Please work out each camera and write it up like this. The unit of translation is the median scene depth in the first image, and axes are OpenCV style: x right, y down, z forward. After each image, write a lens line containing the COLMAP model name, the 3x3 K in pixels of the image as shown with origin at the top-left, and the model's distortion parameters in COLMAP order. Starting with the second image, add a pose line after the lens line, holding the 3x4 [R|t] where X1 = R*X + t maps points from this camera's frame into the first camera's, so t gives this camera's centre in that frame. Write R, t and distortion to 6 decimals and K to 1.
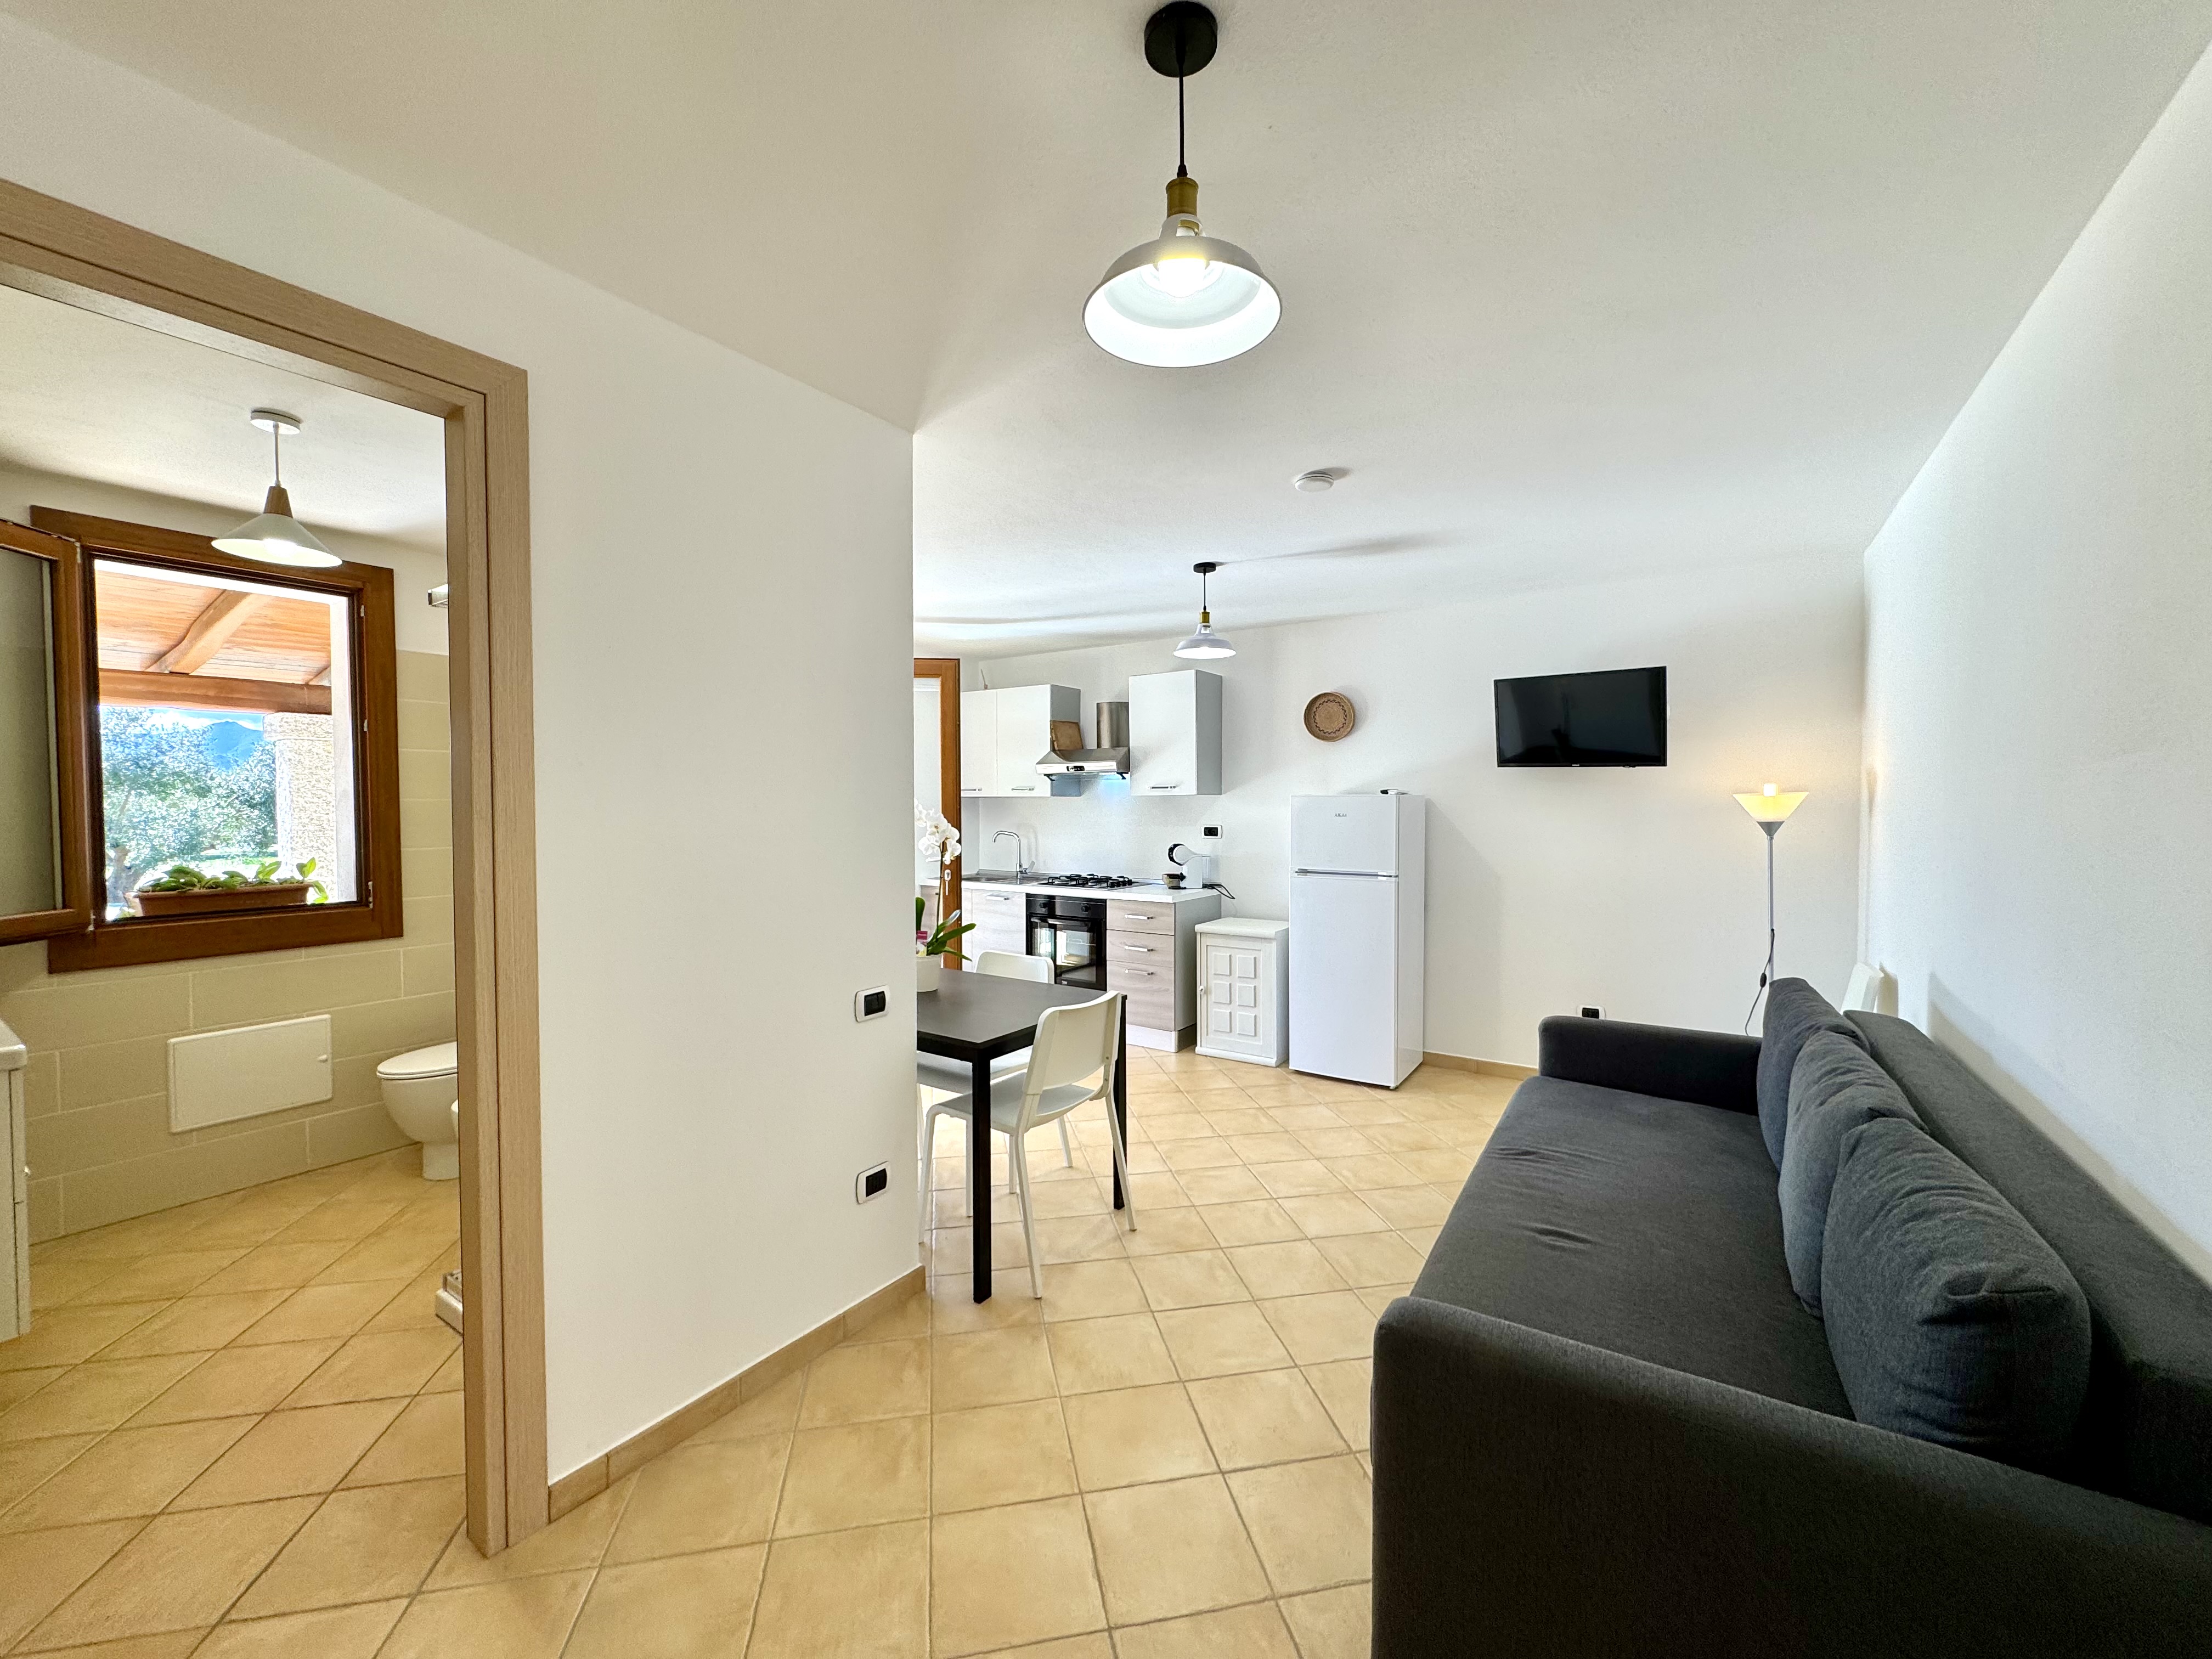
lens RADIAL K [[880.0, 0, 1099.9], [0, 880.0, 829.6], [0, 0, 1]] dist [0.000313, 0.000315]
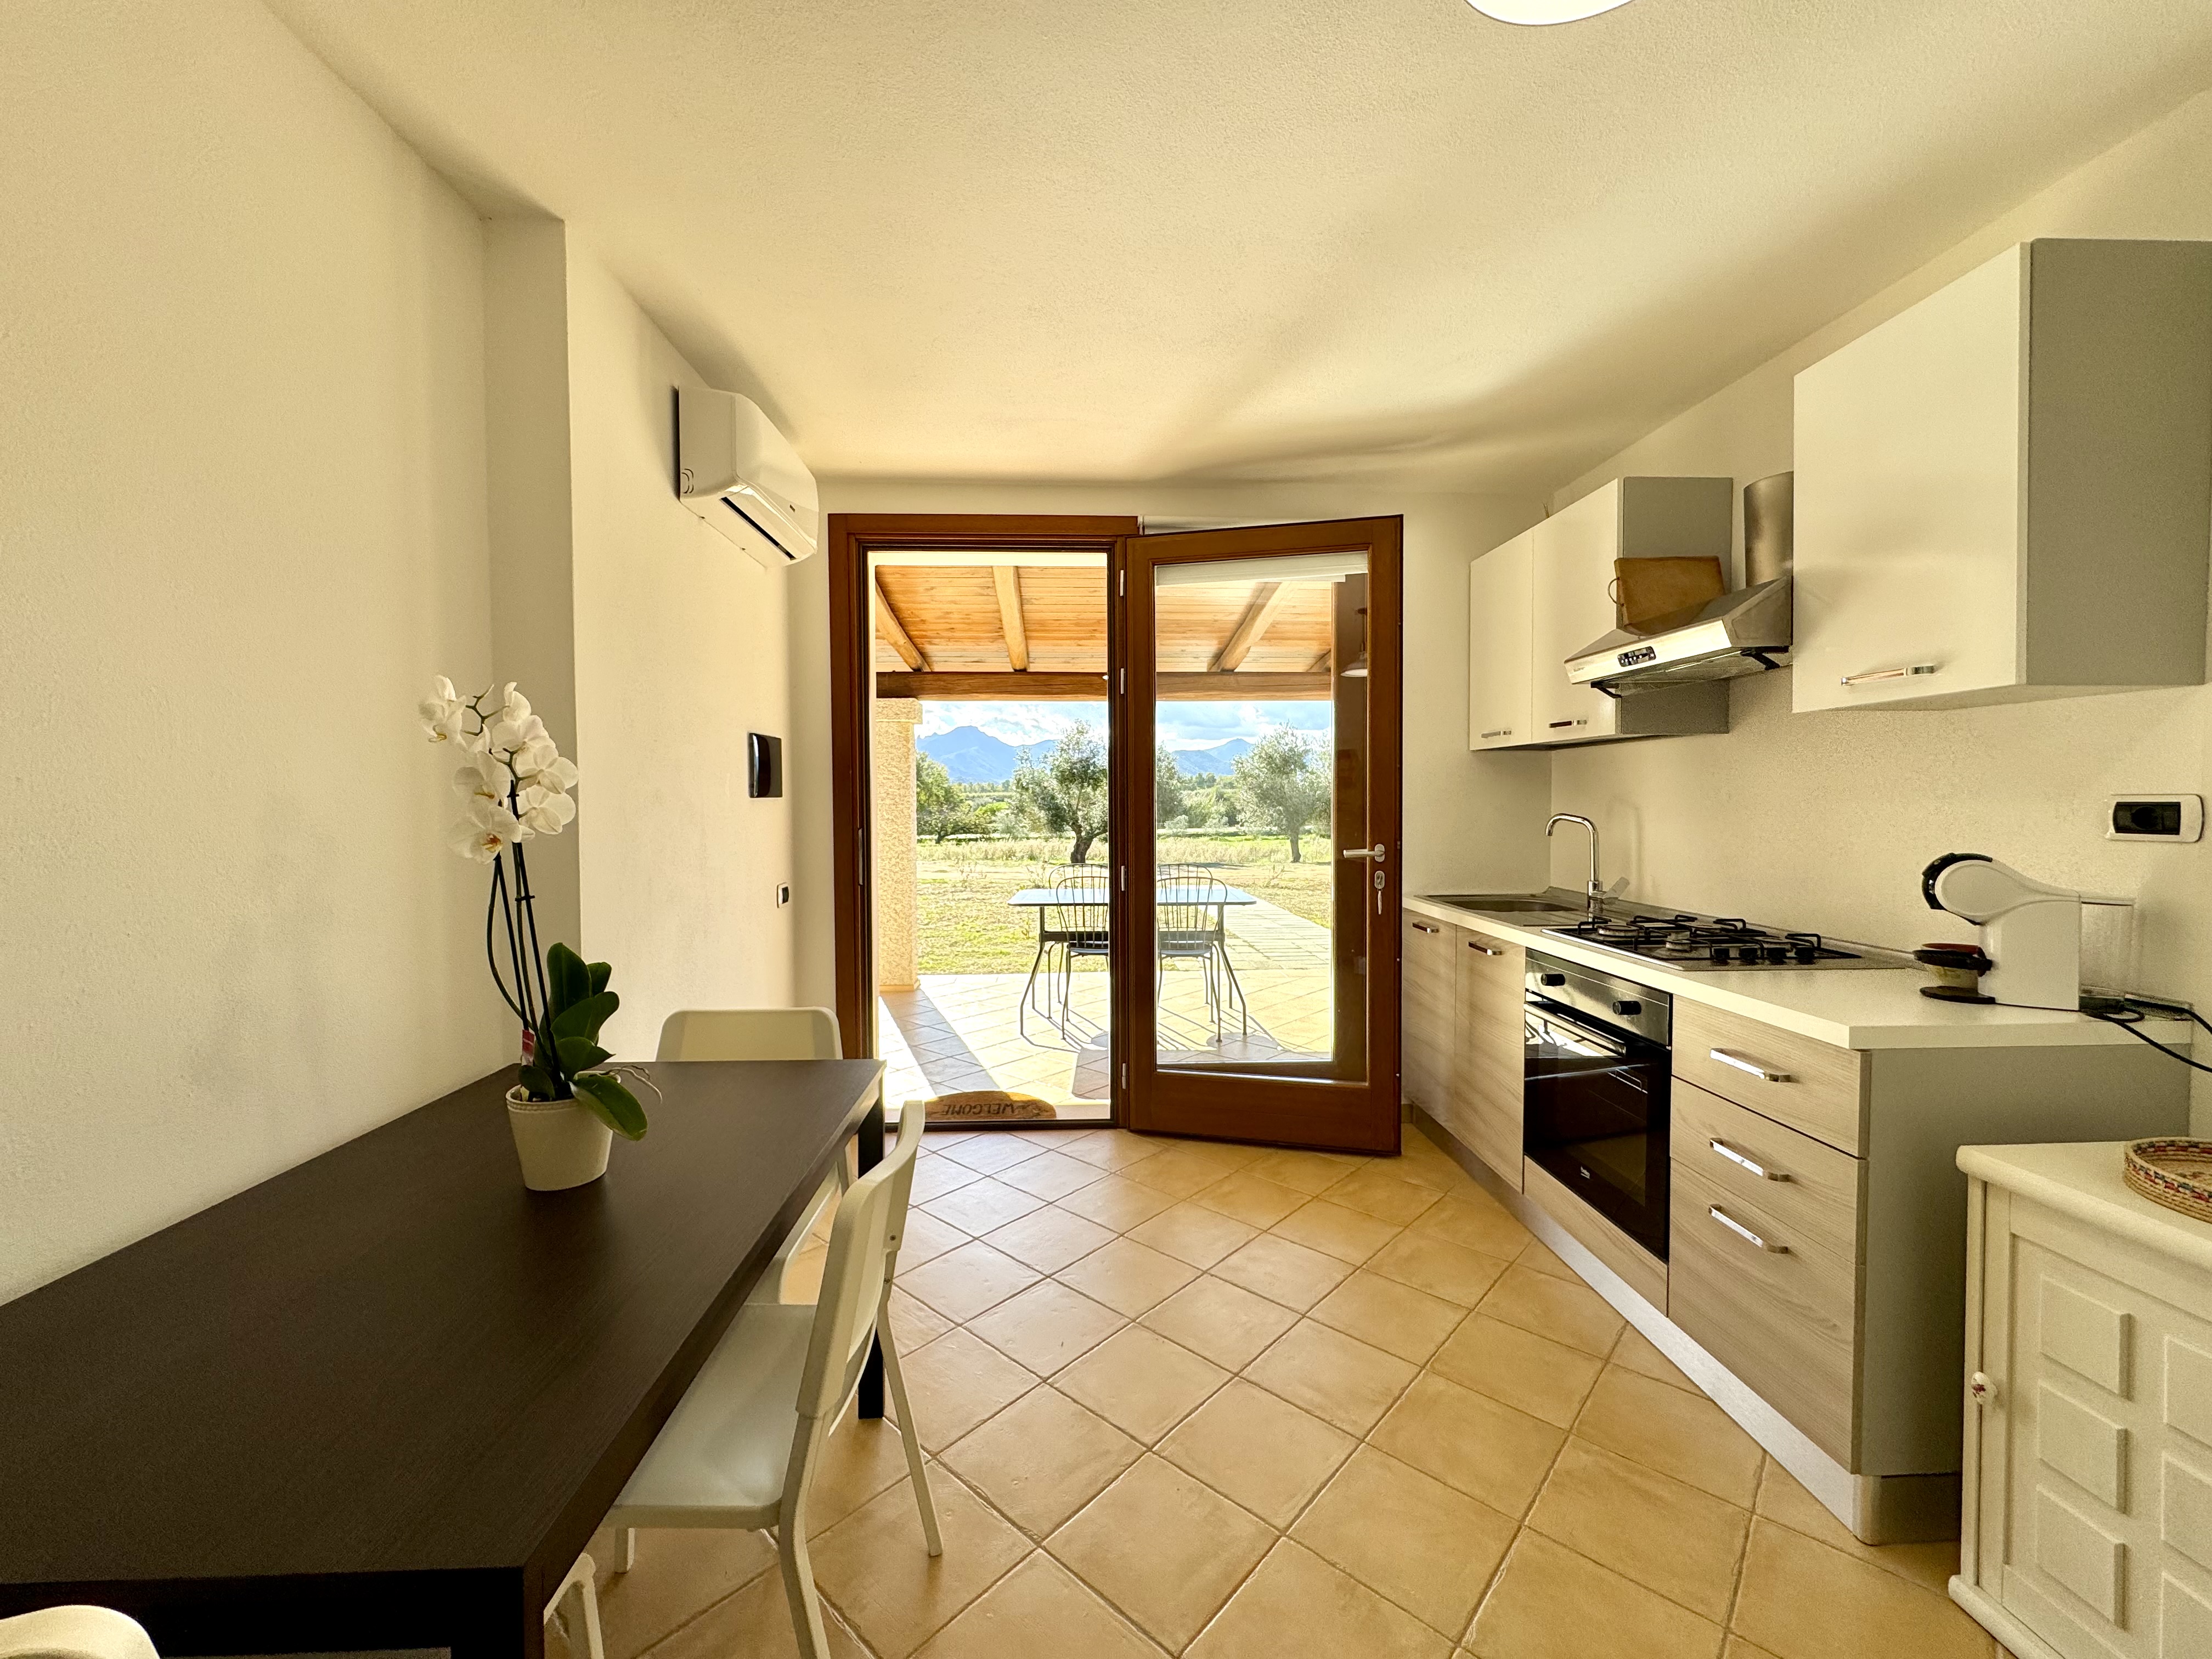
lens RADIAL K [[880.7, 0, 1105.6], [0, 880.7, 827.2], [0, 0, 1]] dist [-0.001618, 0.000119]
pose [[0.598121, 0.023610, -0.801058, 0.160426], [-0.019066, 0.999702, 0.015228, 0.007988], [0.801179, 0.006165, 0.598393, 0.589724]]
